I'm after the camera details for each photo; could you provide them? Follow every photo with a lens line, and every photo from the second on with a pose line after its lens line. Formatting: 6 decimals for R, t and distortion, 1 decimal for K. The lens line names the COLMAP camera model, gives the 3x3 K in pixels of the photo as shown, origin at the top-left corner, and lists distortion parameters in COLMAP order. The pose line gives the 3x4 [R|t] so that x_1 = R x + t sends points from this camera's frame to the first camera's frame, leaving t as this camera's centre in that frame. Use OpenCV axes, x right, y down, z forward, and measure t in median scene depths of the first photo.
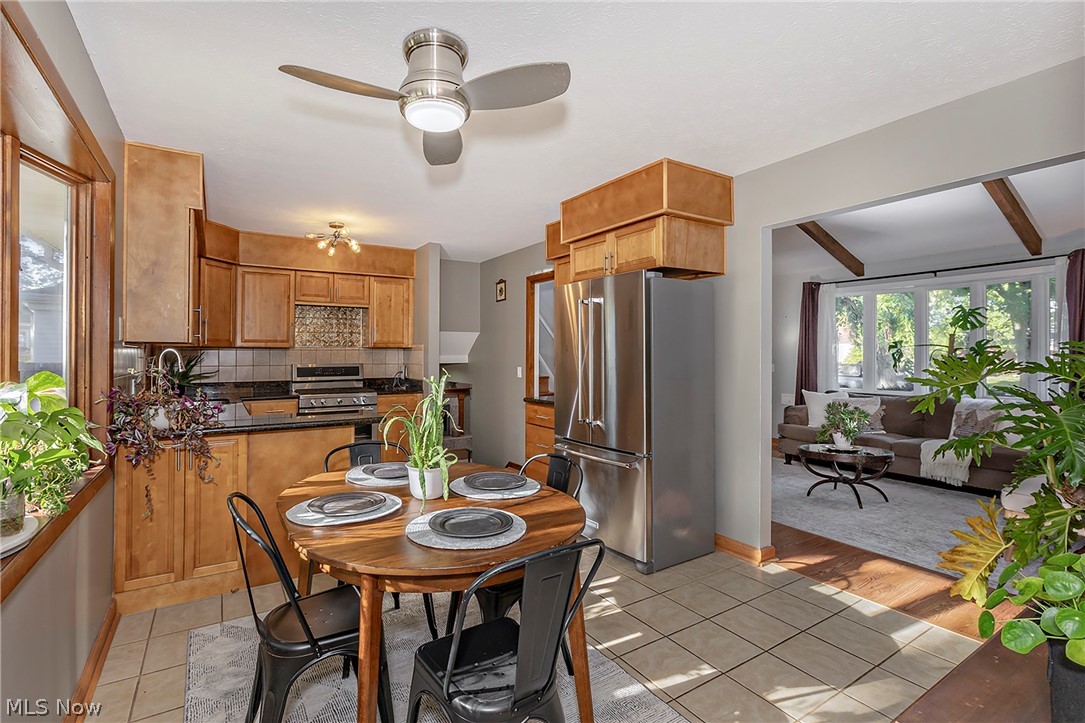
lens RADIAL K [[492.6, 0, 537.5], [0, 492.6, 350.9], [0, 0, 1]] dist [-0.001736, -0.000704]
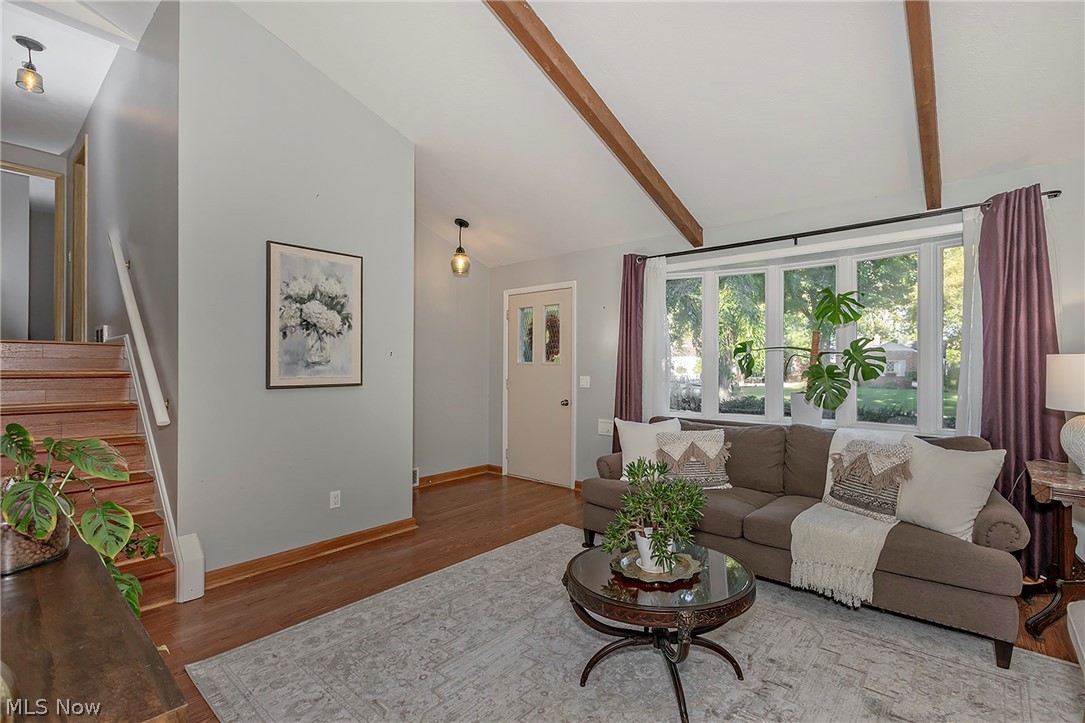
lens RADIAL K [[492.6, 0, 551.5], [0, 492.6, 365.2], [0, 0, 1]] dist [-0.001736, -0.000704]
pose [[0.960618, 0.000834, 0.277870, 0.305154], [-0.001974, 0.999991, 0.003821, 0.010175], [-0.277864, -0.004219, 0.960611, 0.450615]]
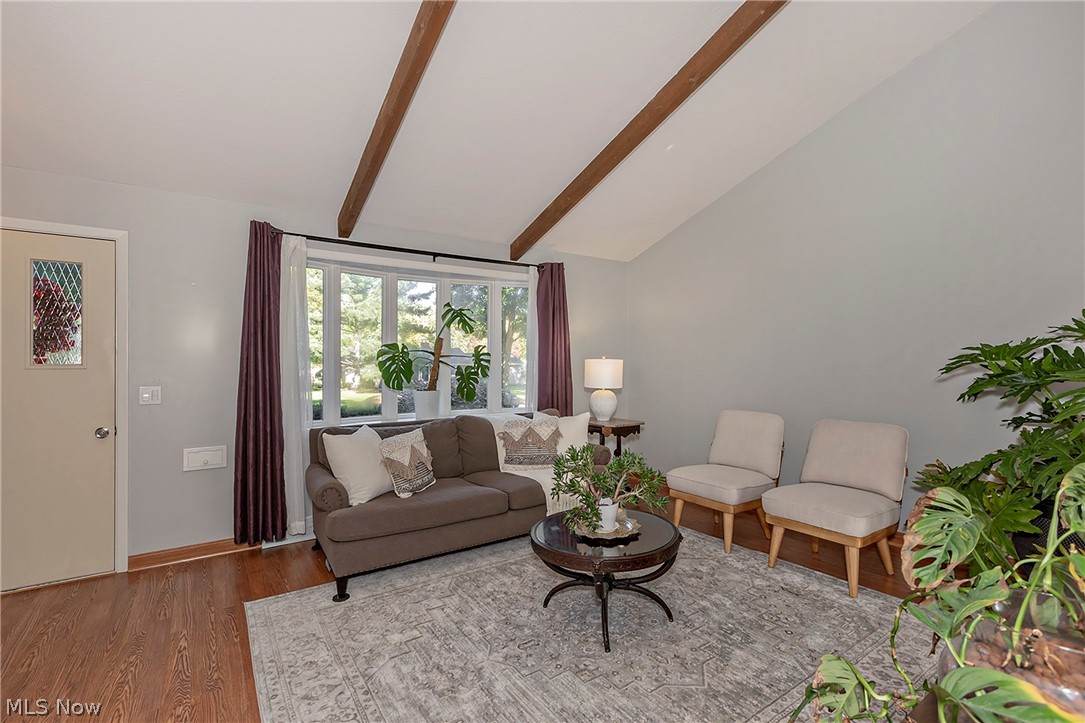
lens RADIAL K [[492.6, 0, 544.1], [0, 492.6, 368.3], [0, 0, 1]] dist [-0.001736, -0.000704]
pose [[-0.023227, -0.007484, 0.999702, 0.034532], [0.004632, 0.999960, 0.007594, 0.010423], [-0.999719, 0.004807, -0.023192, 0.843389]]
